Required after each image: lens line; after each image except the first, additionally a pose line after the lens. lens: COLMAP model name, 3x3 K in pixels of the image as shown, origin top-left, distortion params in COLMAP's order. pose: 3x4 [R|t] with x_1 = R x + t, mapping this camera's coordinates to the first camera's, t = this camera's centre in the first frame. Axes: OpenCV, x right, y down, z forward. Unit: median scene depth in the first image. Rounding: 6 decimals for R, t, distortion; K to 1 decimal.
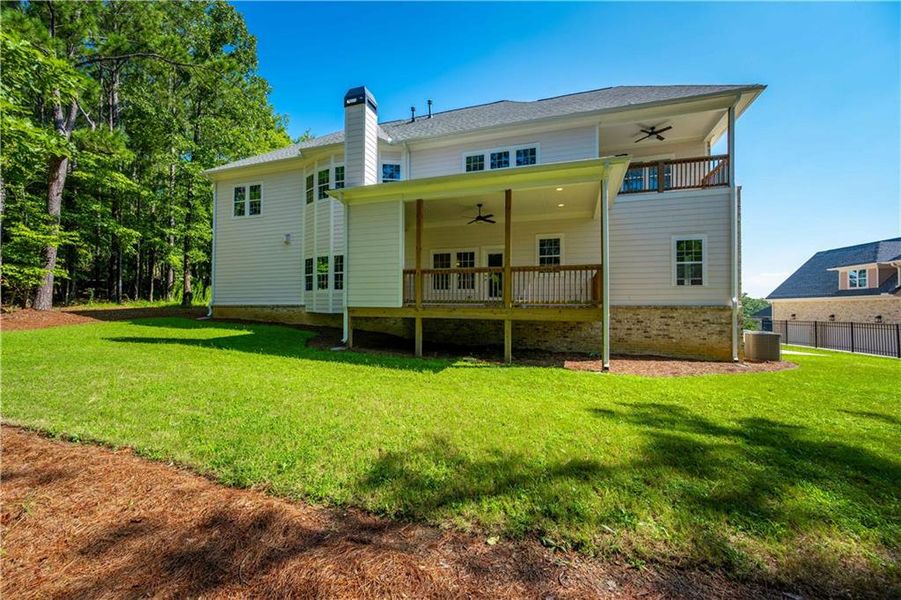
lens RADIAL K [[361.1, 0, 450.1], [0, 361.1, 302.5], [0, 0, 1]] dist [0.002072, -0.000410]
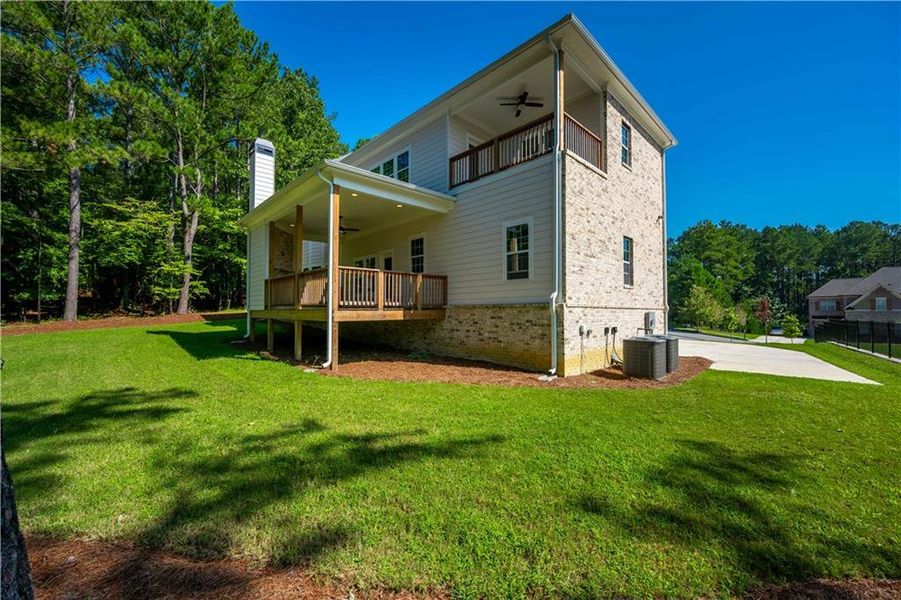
lens RADIAL K [[361.1, 0, 448.2], [0, 361.1, 303.2], [0, 0, 1]] dist [0.002072, -0.000410]
pose [[0.880931, -0.021262, -0.472768, 0.912284], [0.019030, 0.999774, -0.009504, 0.012602], [0.472863, -0.000625, 0.881136, 0.186432]]
